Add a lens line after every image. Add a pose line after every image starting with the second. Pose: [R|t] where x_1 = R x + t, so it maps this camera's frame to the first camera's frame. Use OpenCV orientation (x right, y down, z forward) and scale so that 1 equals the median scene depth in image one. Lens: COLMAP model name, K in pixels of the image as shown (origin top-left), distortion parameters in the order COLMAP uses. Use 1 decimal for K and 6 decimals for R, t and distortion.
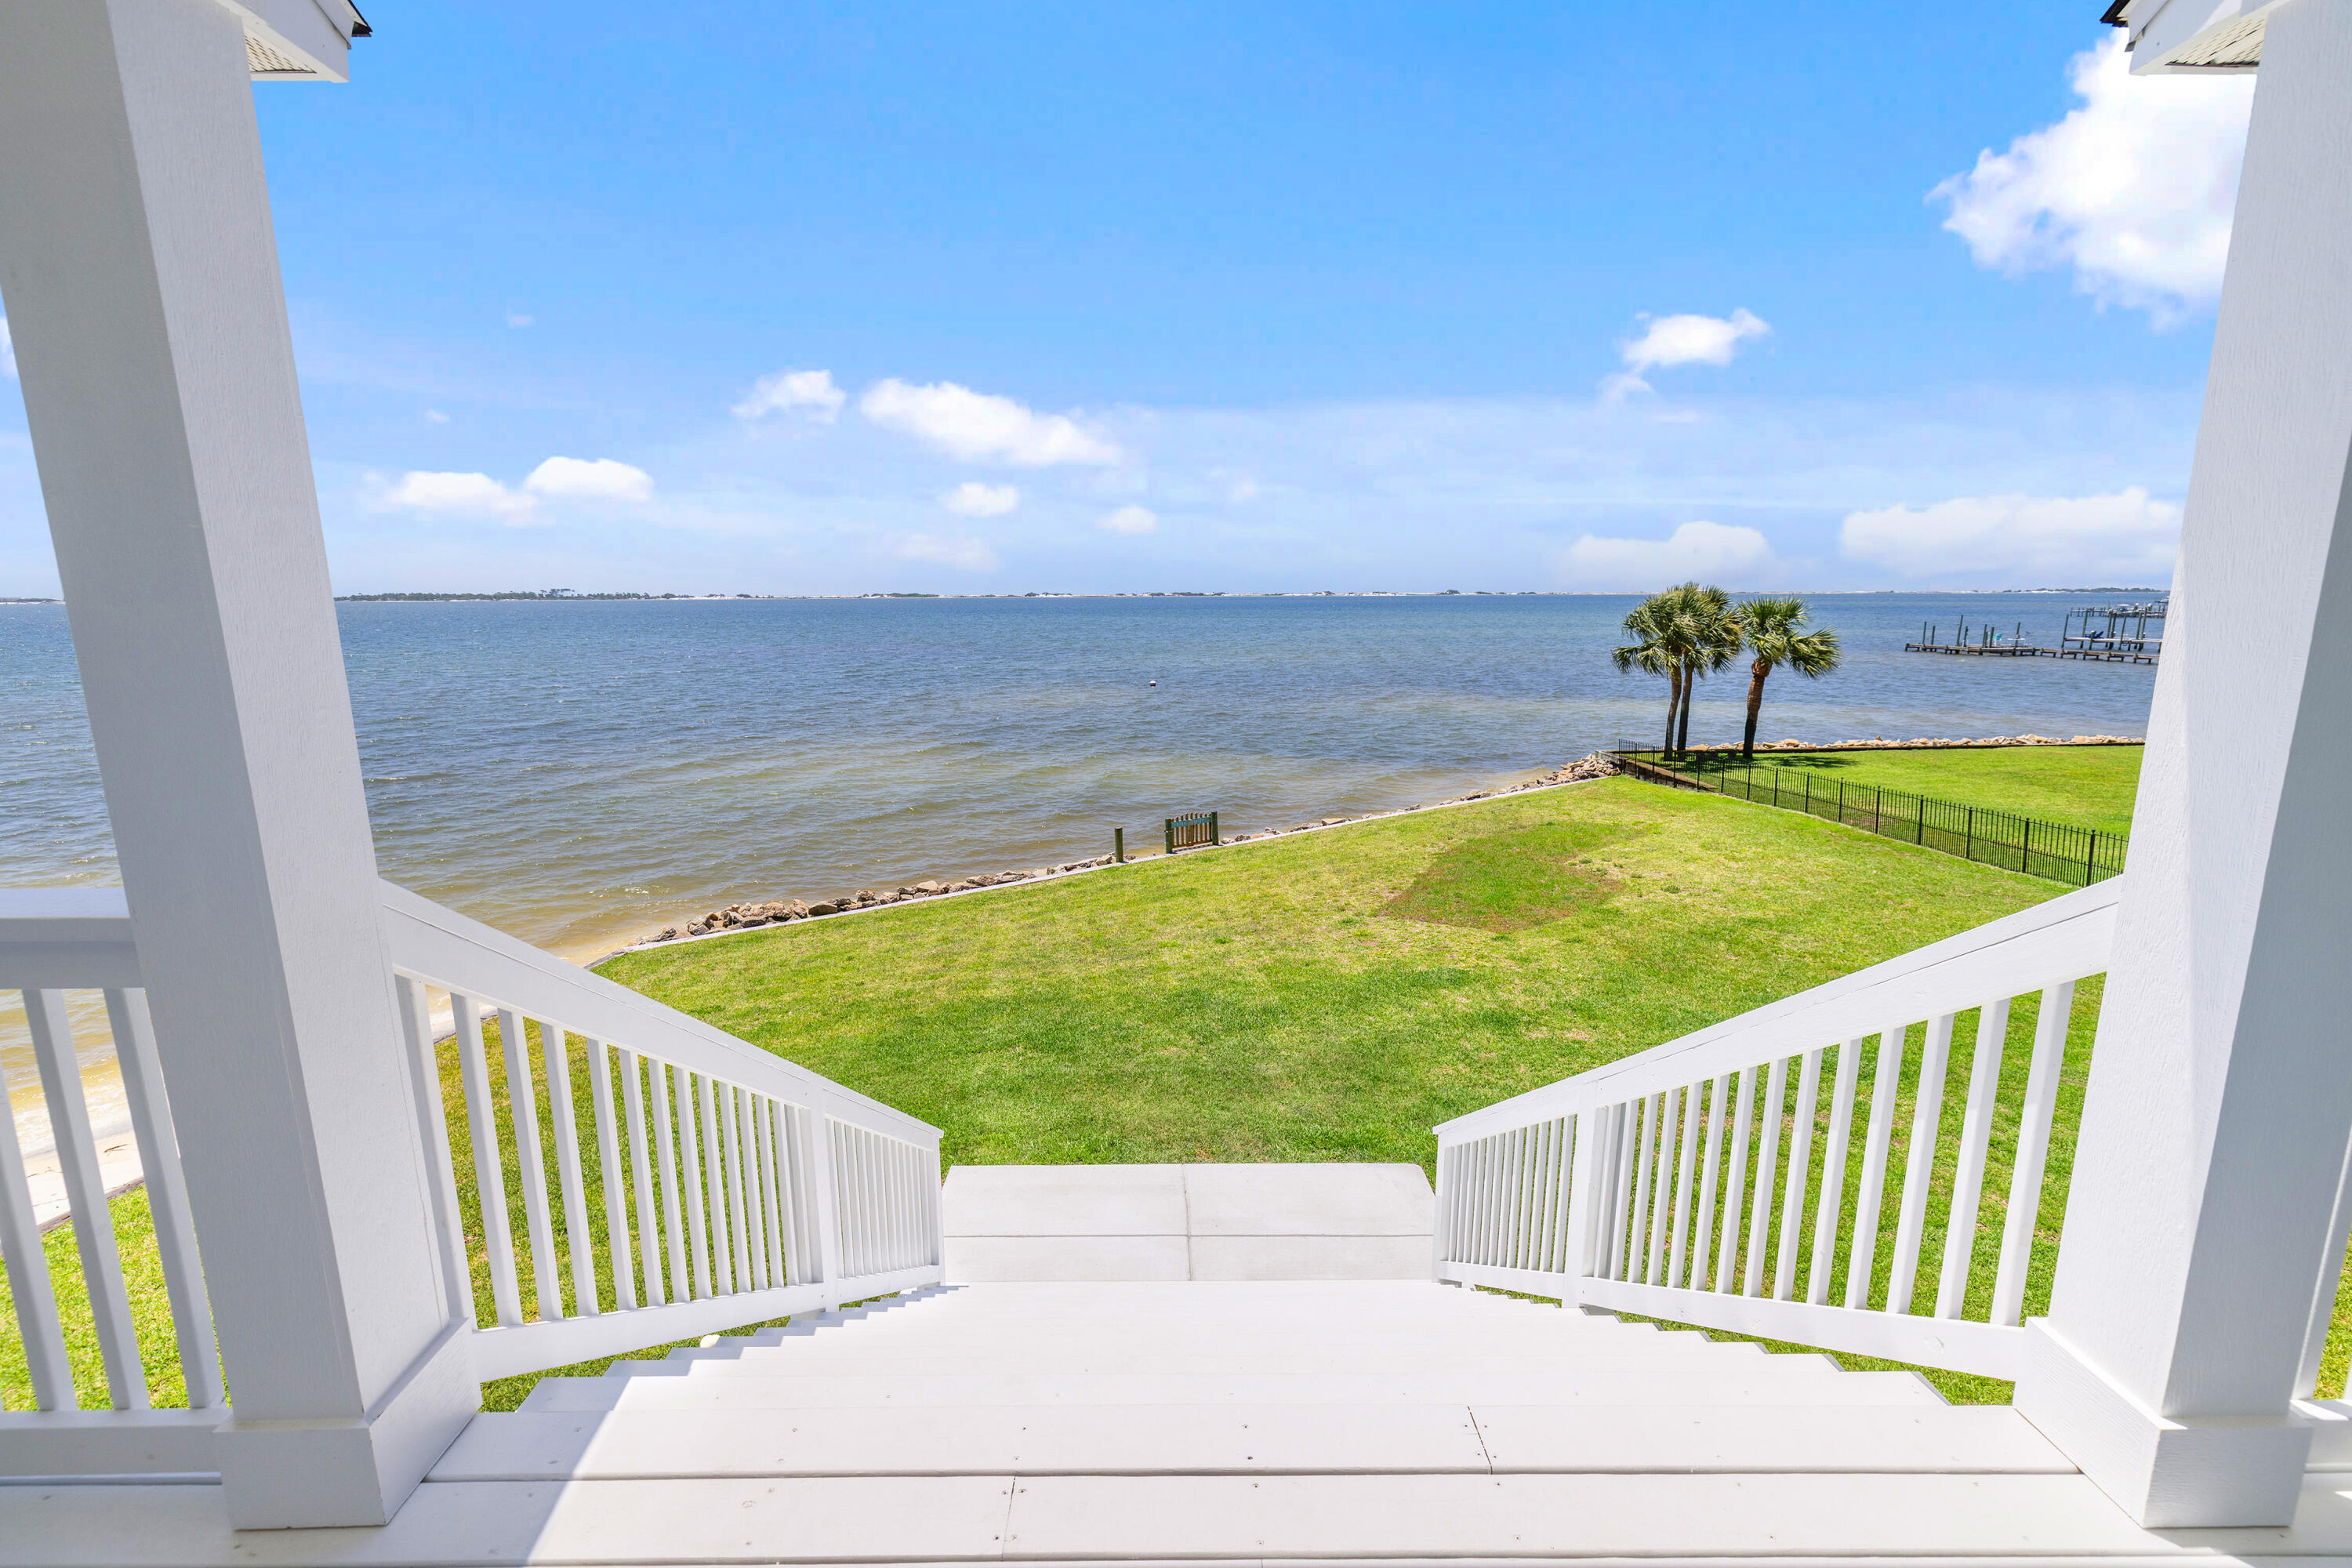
lens RADIAL K [[984.6, 0, 1165.7], [0, 984.6, 780.1], [0, 0, 1]] dist [-0.000725, -0.000078]
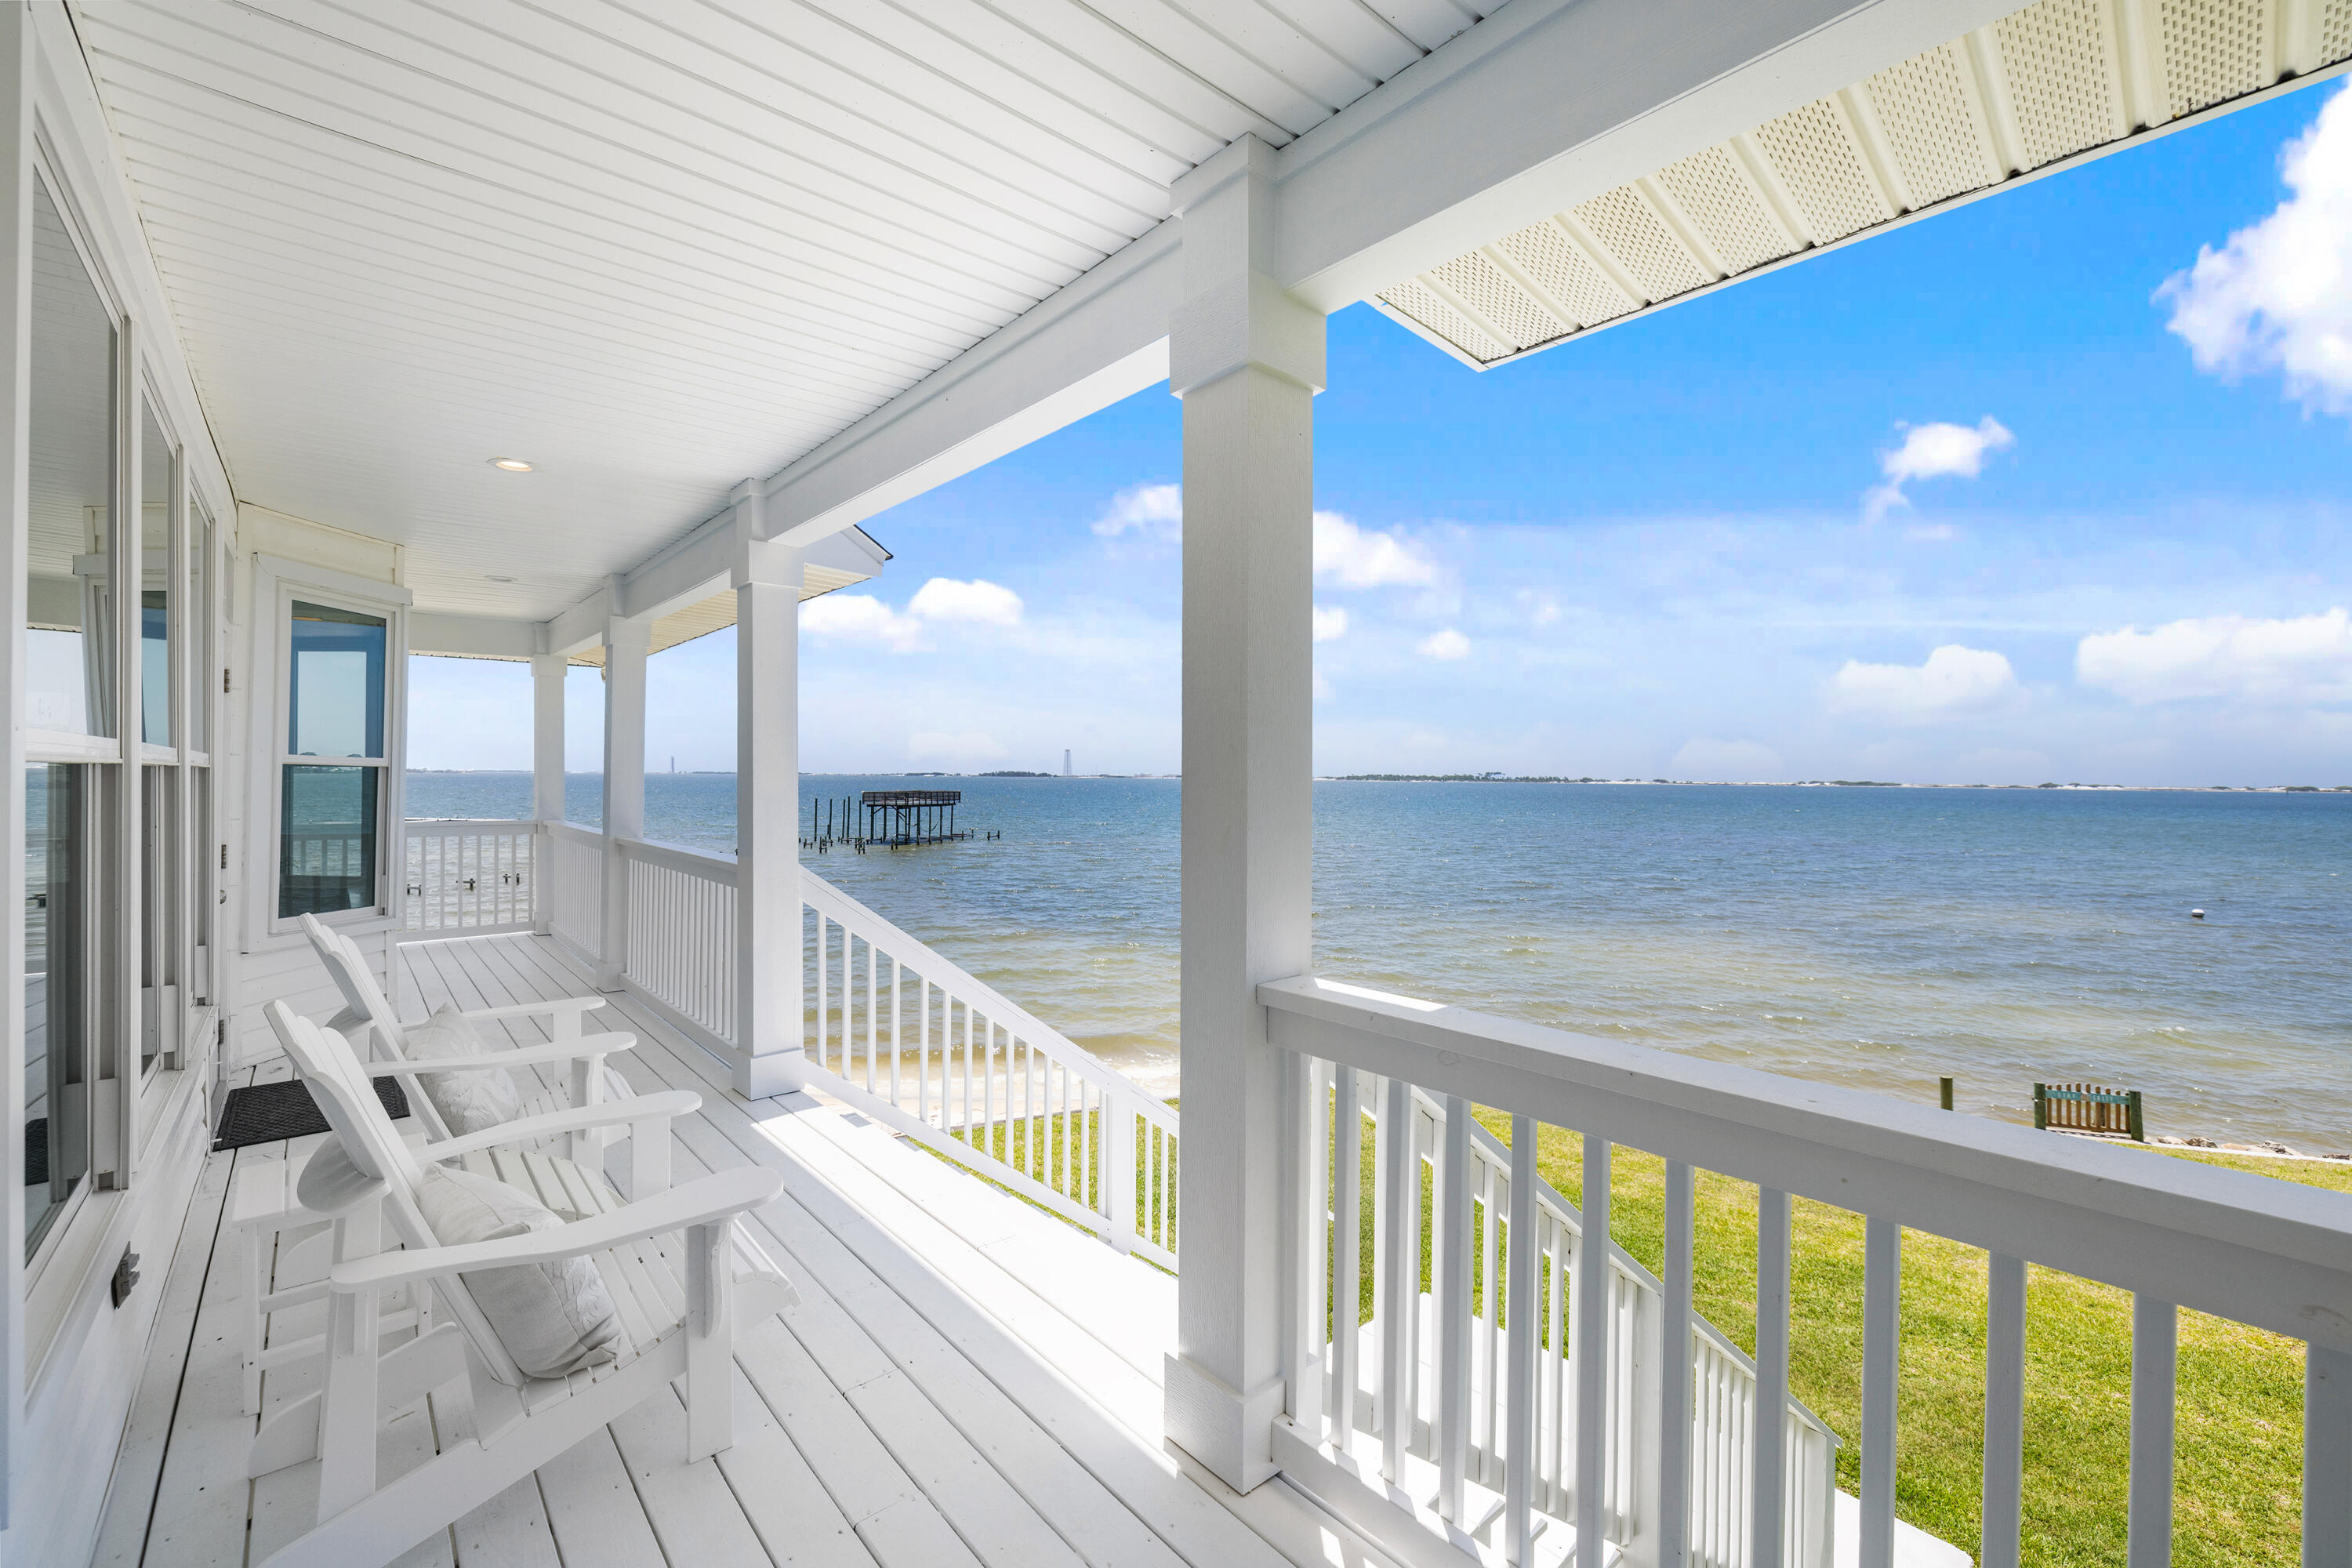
lens RADIAL K [[984.6, 0, 1165.7], [0, 984.6, 780.1], [0, 0, 1]] dist [-0.000725, -0.000078]
pose [[0.649125, 0.016244, -0.760508, 0.130648], [-0.156140, 0.981329, -0.112311, 0.001508], [0.744484, 0.191650, 0.639542, -0.003214]]
